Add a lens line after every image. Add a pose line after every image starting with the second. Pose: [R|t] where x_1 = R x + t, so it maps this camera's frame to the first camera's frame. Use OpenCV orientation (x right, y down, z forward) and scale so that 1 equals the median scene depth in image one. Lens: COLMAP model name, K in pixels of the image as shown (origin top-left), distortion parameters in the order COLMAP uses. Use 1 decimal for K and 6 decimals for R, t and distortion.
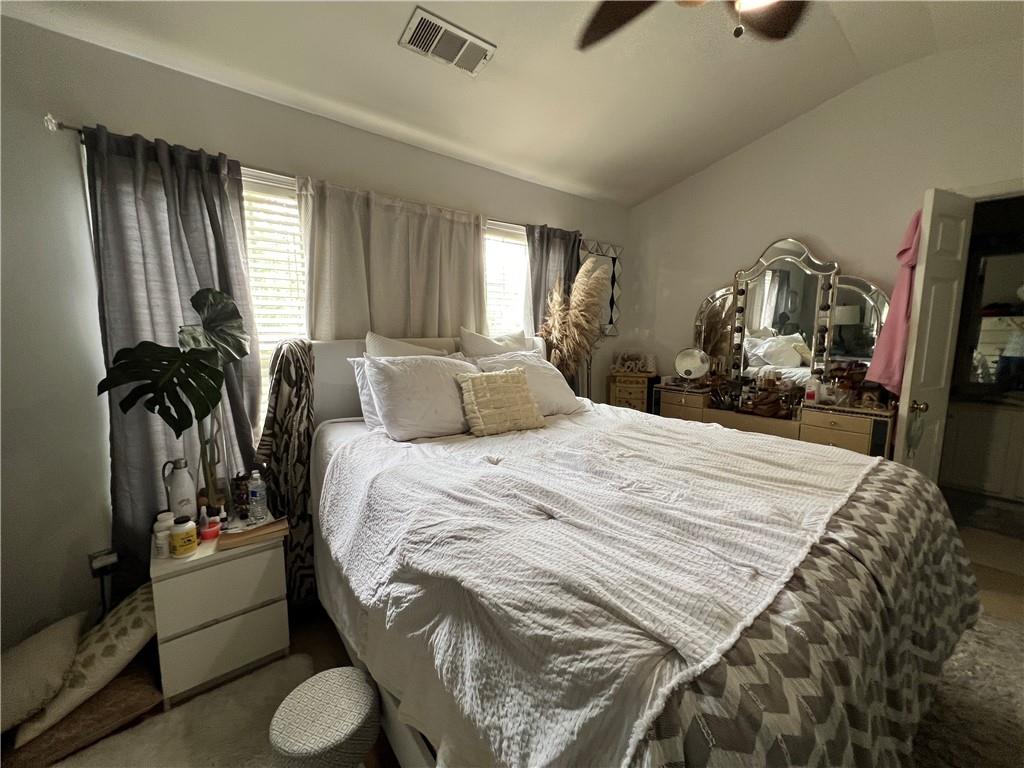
lens RADIAL K [[419.6, 0, 512.0], [0, 419.6, 384.0], [0, 0, 1]] dist [-0.000594, -0.000101]
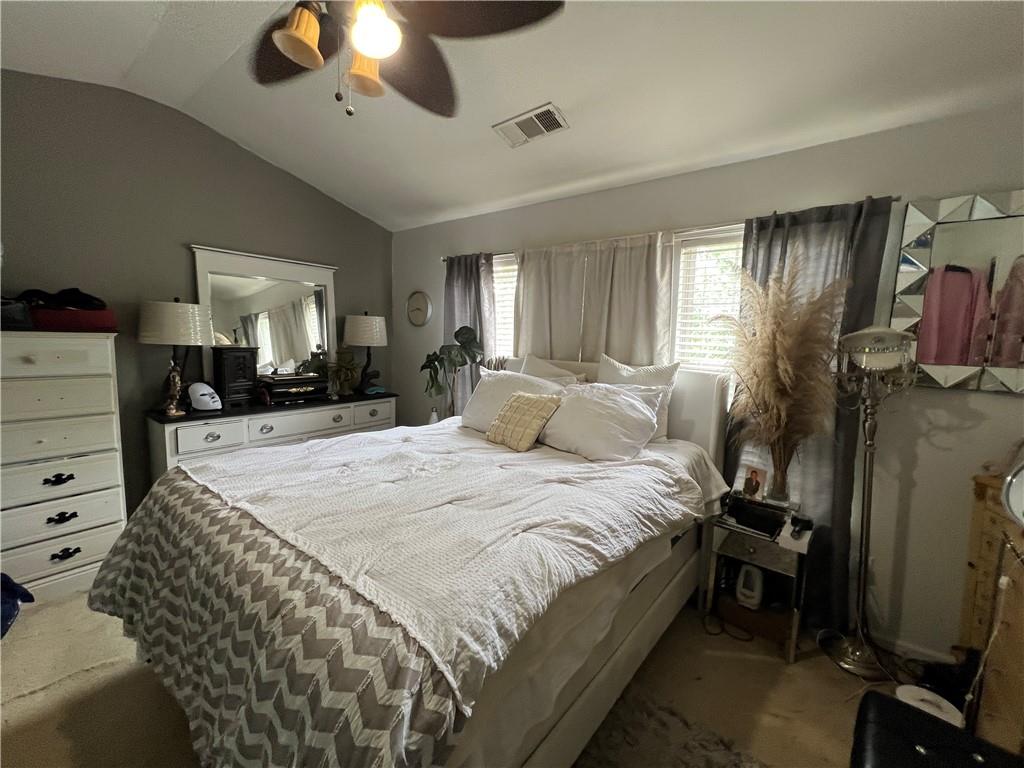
lens RADIAL K [[406.0, 0, 512.0], [0, 406.0, 384.0], [0, 0, 1]] dist [0.000940, 0.000088]
pose [[0.188454, 0.127163, -0.973815, 0.935734], [-0.161592, 0.982082, 0.096971, -0.133745], [0.968697, 0.139086, 0.205625, 0.665892]]
